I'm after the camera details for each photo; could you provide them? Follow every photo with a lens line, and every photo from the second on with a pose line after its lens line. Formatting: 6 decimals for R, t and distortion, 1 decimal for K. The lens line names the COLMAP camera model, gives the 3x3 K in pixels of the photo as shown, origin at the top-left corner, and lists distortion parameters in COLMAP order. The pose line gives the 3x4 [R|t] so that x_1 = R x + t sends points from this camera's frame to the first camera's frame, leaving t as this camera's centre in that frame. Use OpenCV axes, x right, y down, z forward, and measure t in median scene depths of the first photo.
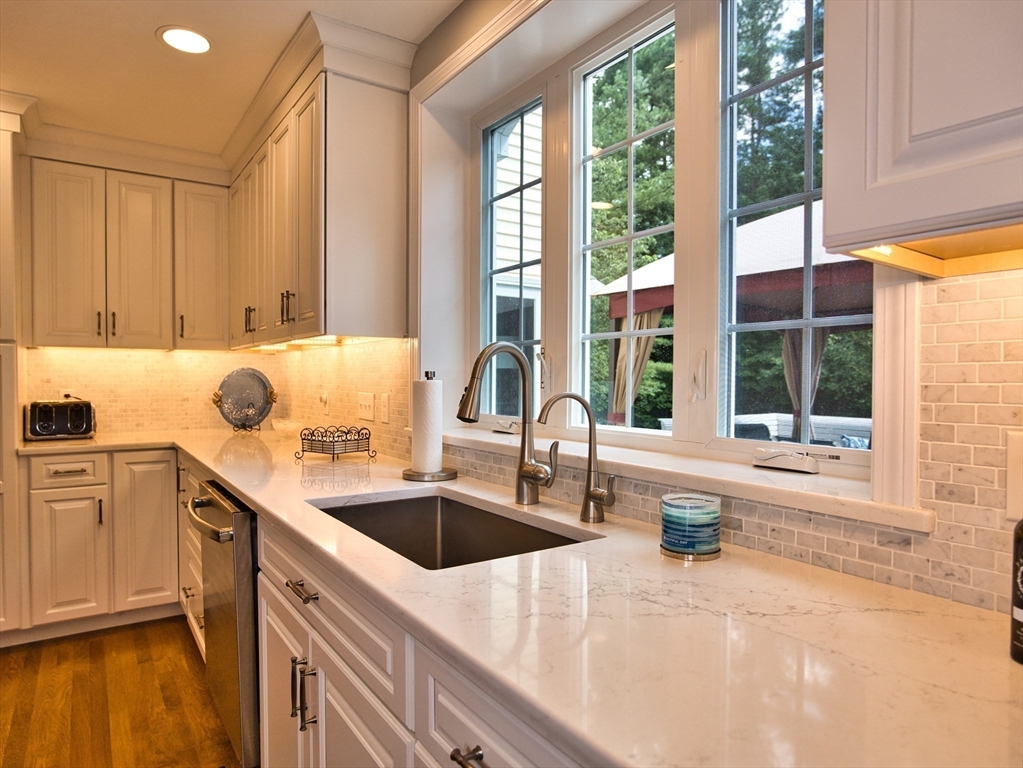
lens RADIAL K [[615.6, 0, 511.5], [0, 615.6, 386.0], [0, 0, 1]] dist [-0.000035, -0.000659]
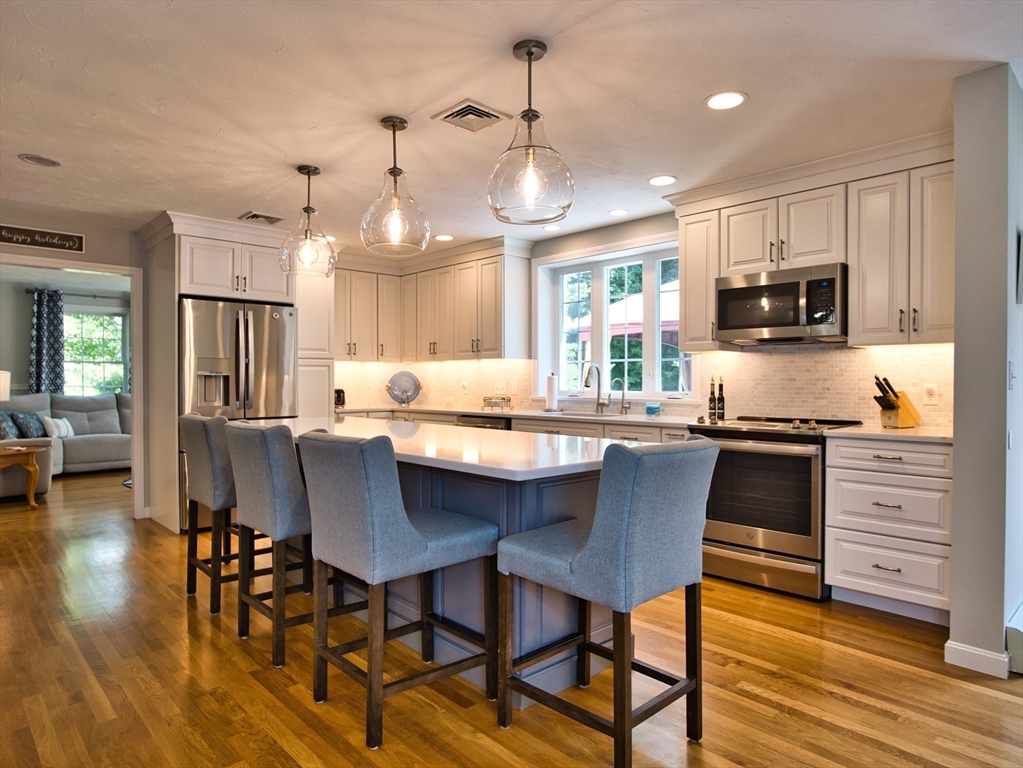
lens RADIAL K [[615.6, 0, 513.2], [0, 615.6, 381.2], [0, 0, 1]] dist [-0.000035, -0.000659]
pose [[0.991225, -0.000591, 0.132181, -0.808708], [0.002300, 0.999916, -0.012779, 0.057623], [-0.132162, 0.012971, 0.991143, -2.039842]]
